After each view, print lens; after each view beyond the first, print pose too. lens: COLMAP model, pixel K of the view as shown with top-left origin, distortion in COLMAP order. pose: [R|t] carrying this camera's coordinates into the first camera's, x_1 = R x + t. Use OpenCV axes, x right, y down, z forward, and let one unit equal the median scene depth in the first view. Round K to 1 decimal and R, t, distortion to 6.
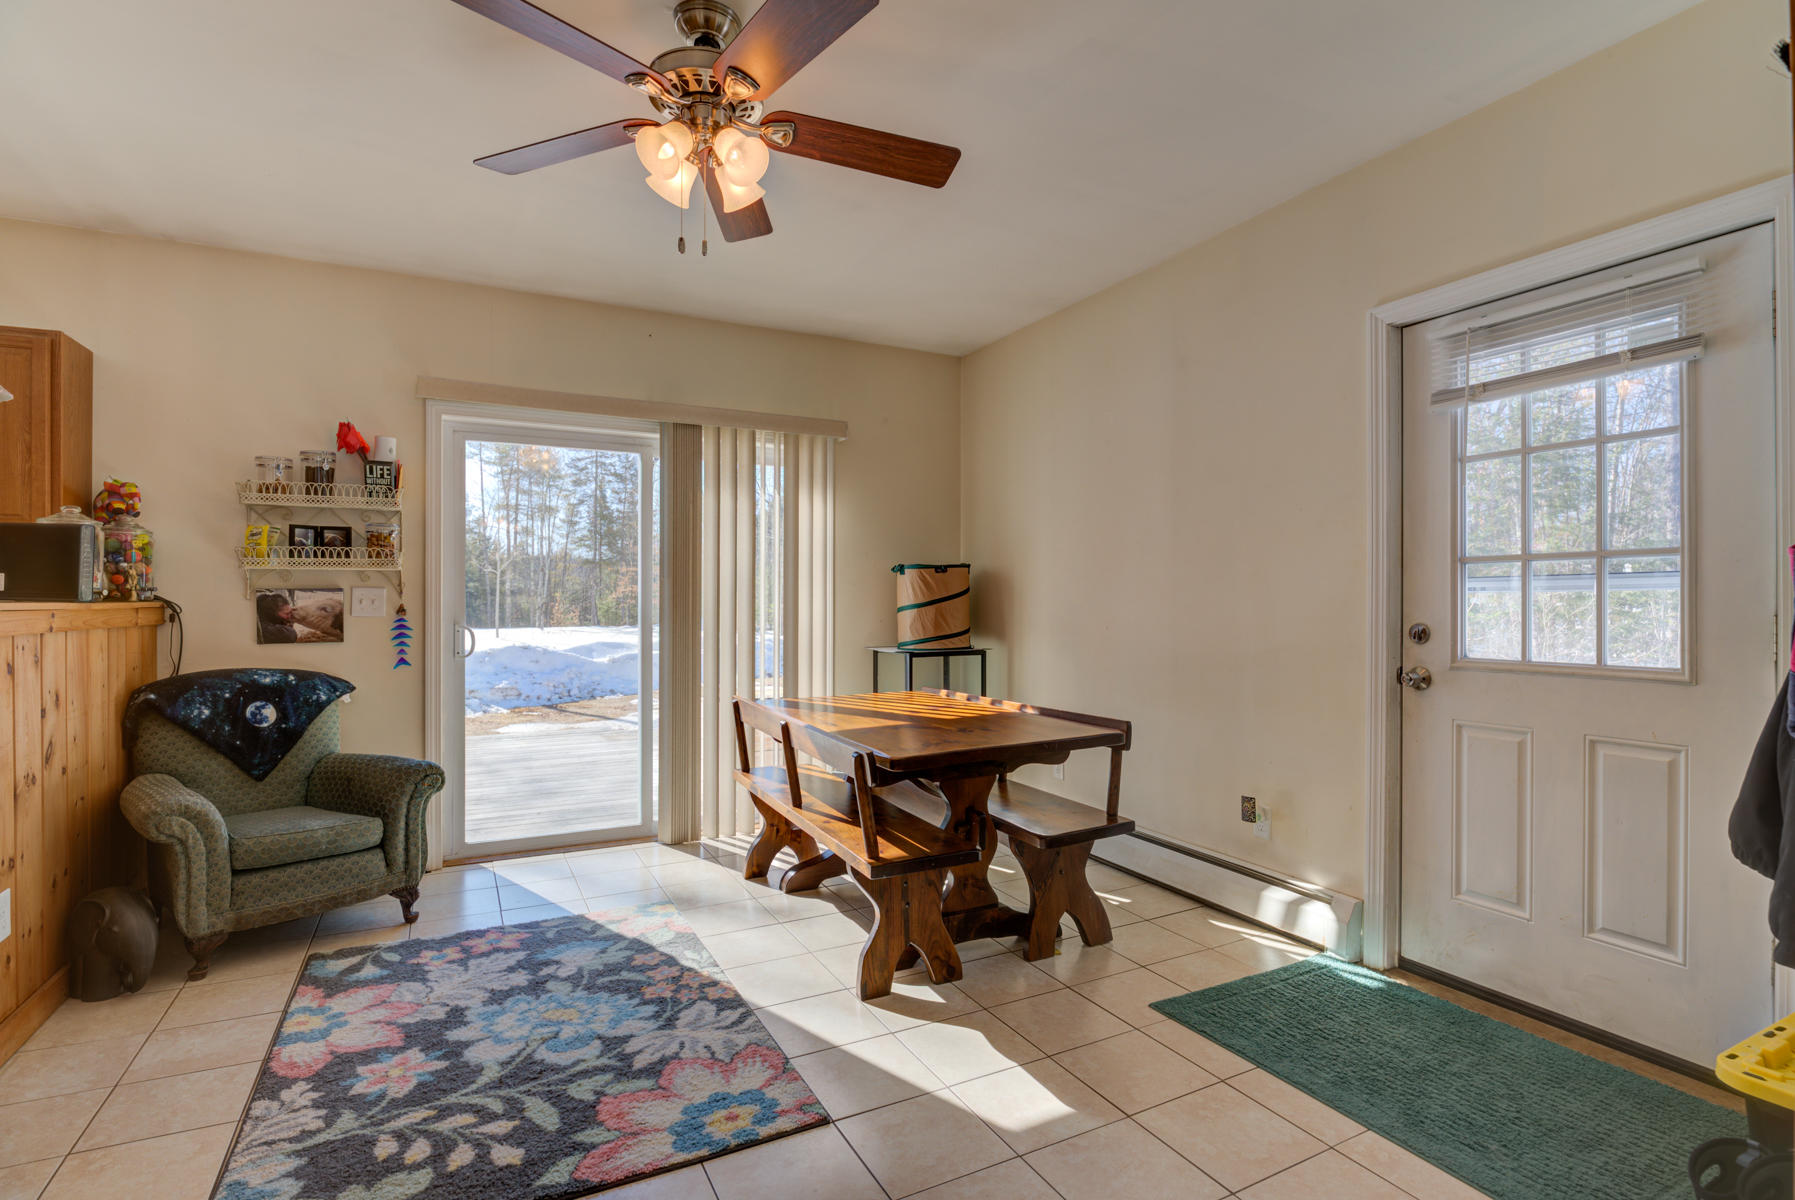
lens RADIAL K [[873.4, 0, 903.8], [0, 873.4, 599.6], [0, 0, 1]] dist [-0.011328, -0.001070]
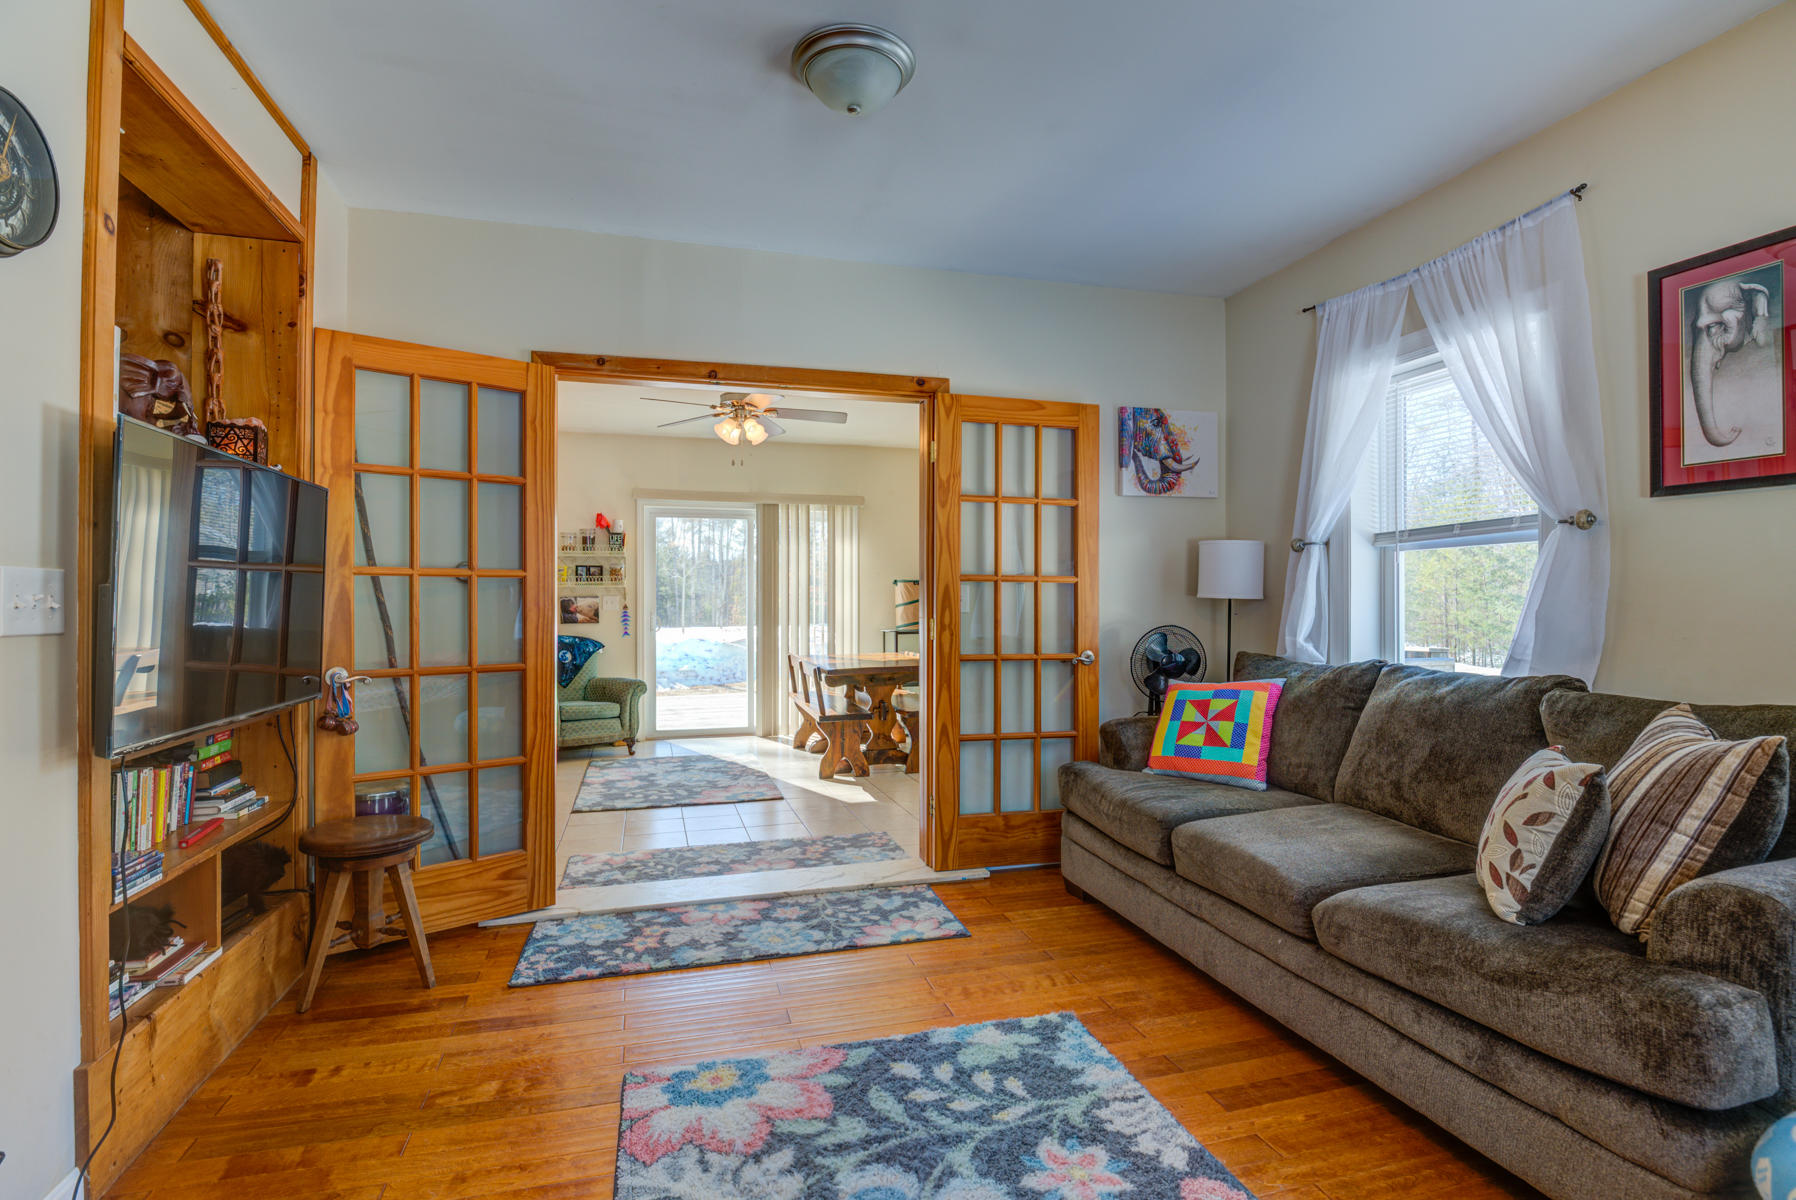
lens RADIAL K [[858.1, 0, 895.6], [0, 858.1, 598.6], [0, 0, 1]] dist [0.003981, 0.000313]
pose [[0.980794, -0.004733, -0.194987, 0.458318], [0.004225, 0.999986, -0.003026, 0.001420], [0.194999, 0.002144, 0.980801, -0.899849]]
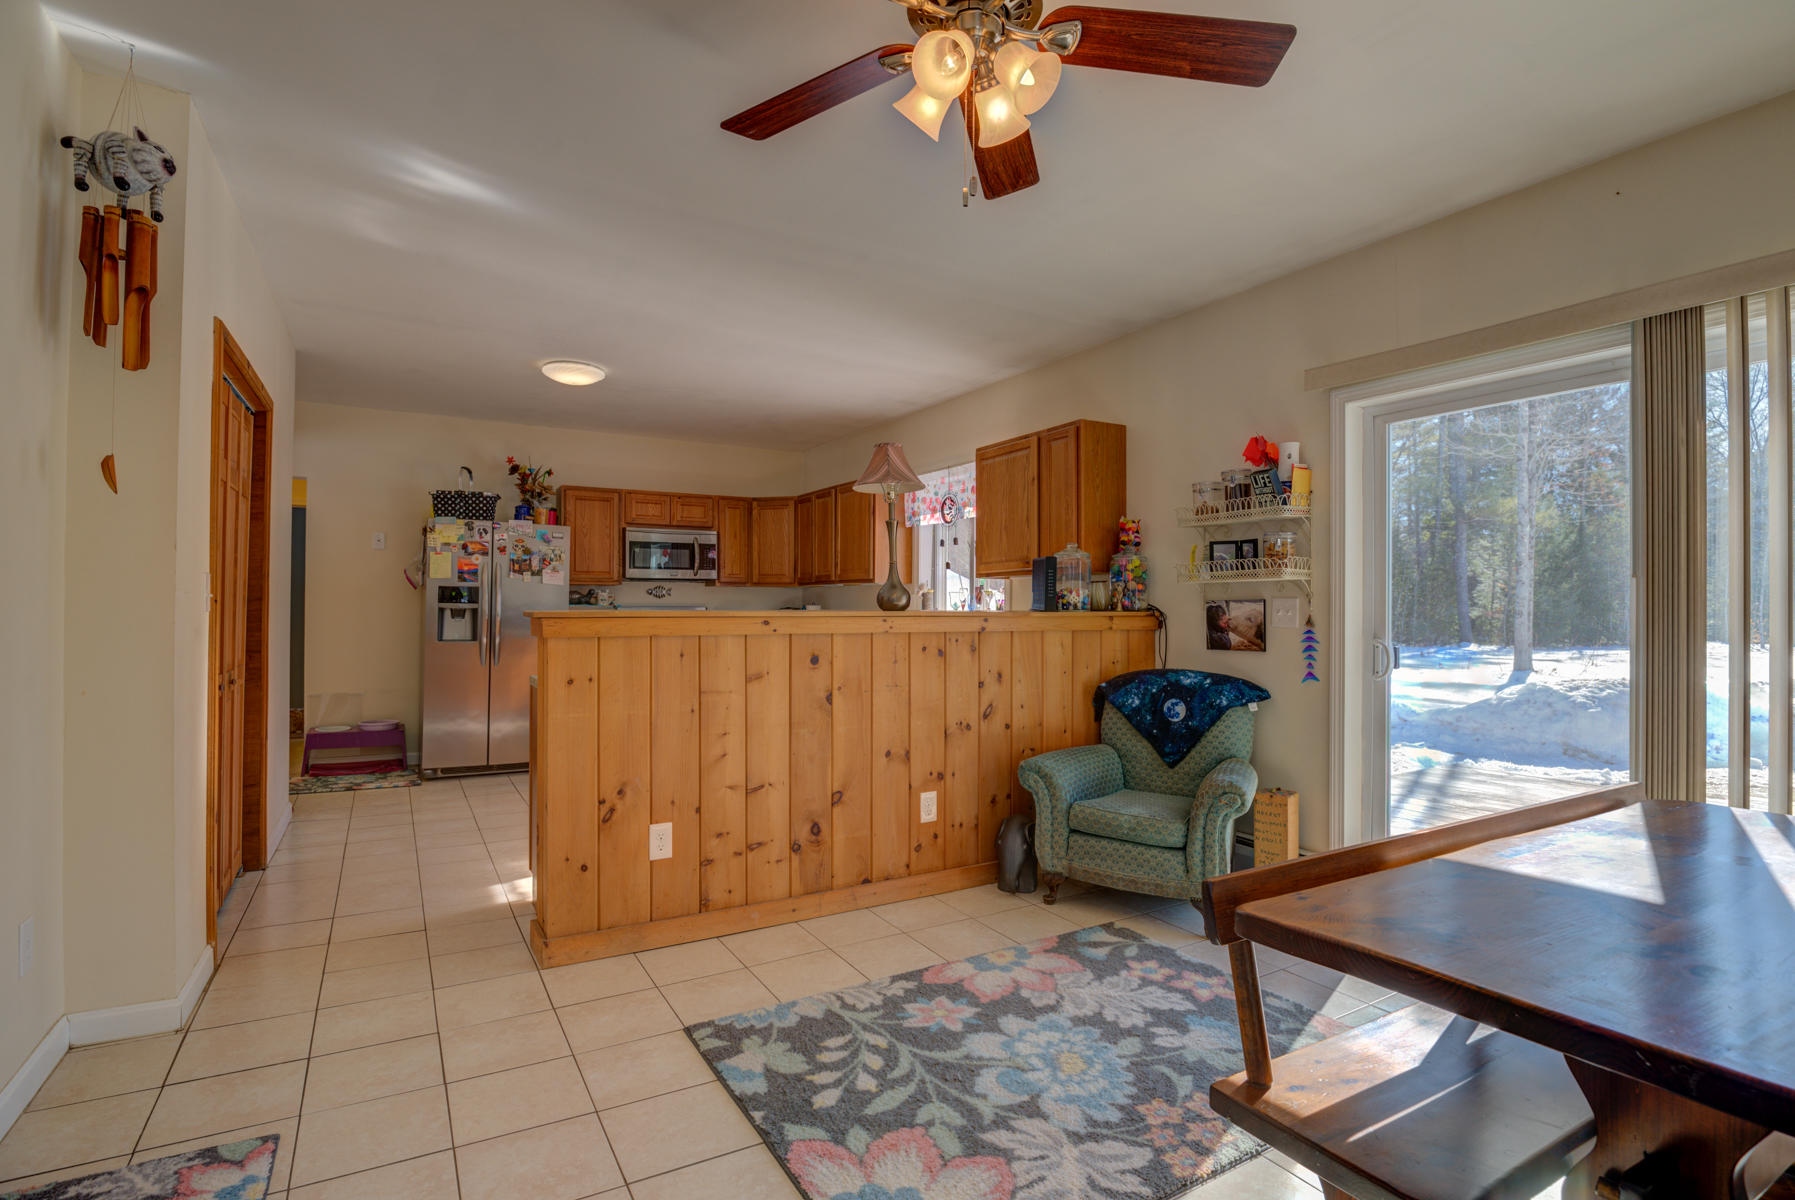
lens RADIAL K [[873.4, 0, 907.7], [0, 873.4, 595.5], [0, 0, 1]] dist [-0.011328, -0.001070]
pose [[0.058270, -0.014739, -0.998192, 0.395762], [-0.002226, 0.999887, -0.014894, -0.001187], [0.998298, 0.003089, 0.058231, 0.589227]]
